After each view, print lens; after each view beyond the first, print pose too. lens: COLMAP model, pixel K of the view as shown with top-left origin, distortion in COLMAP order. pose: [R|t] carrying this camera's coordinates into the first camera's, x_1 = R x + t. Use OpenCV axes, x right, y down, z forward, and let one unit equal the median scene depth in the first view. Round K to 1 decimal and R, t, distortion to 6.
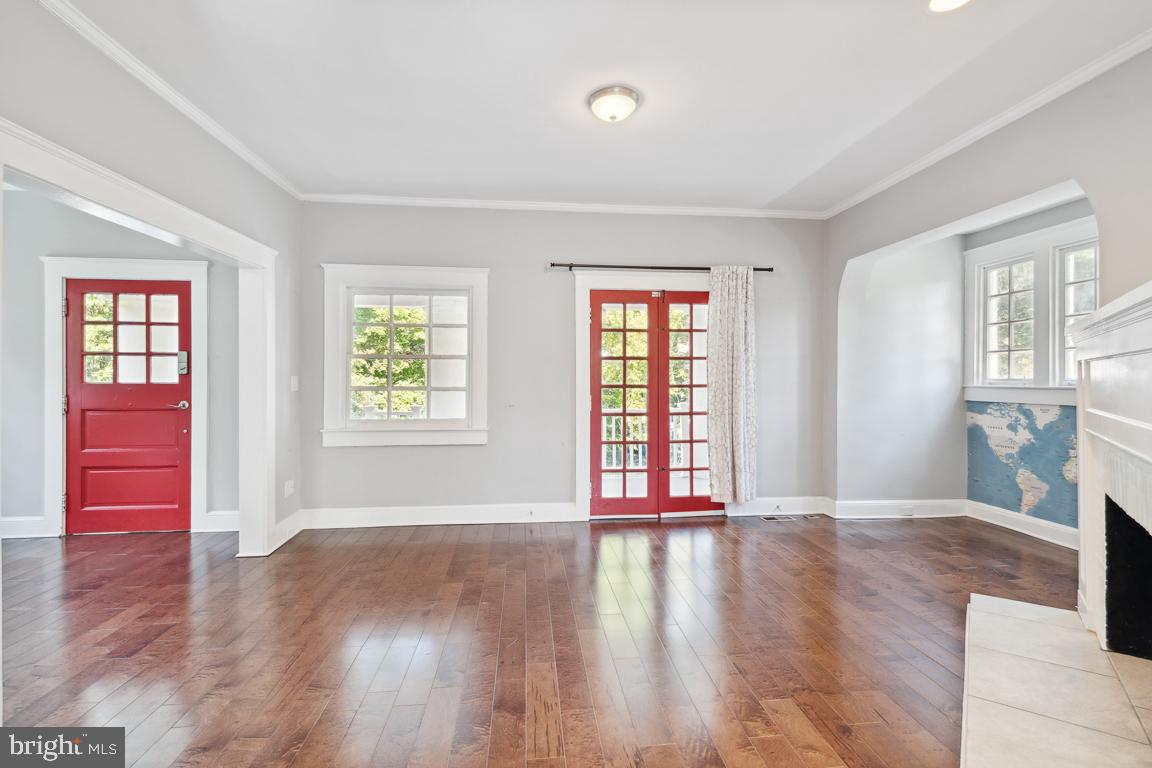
lens RADIAL K [[512.8, 0, 582.7], [0, 512.8, 371.1], [0, 0, 1]] dist [-0.000638, -0.000465]
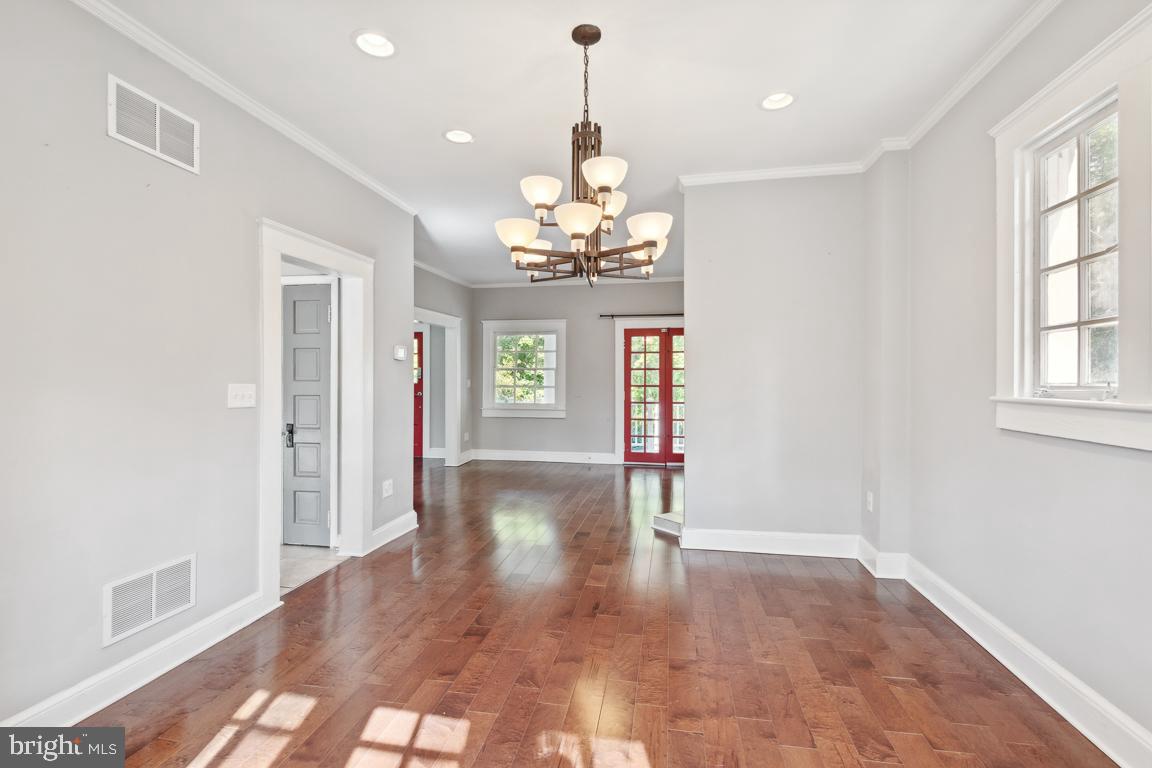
lens RADIAL K [[512.8, 0, 582.7], [0, 512.8, 371.1], [0, 0, 1]] dist [-0.000638, -0.000465]
pose [[0.955174, -0.003699, -0.296022, 0.387751], [0.004253, 0.999990, 0.001229, -0.021791], [0.296015, -0.002433, 0.955180, -0.666852]]
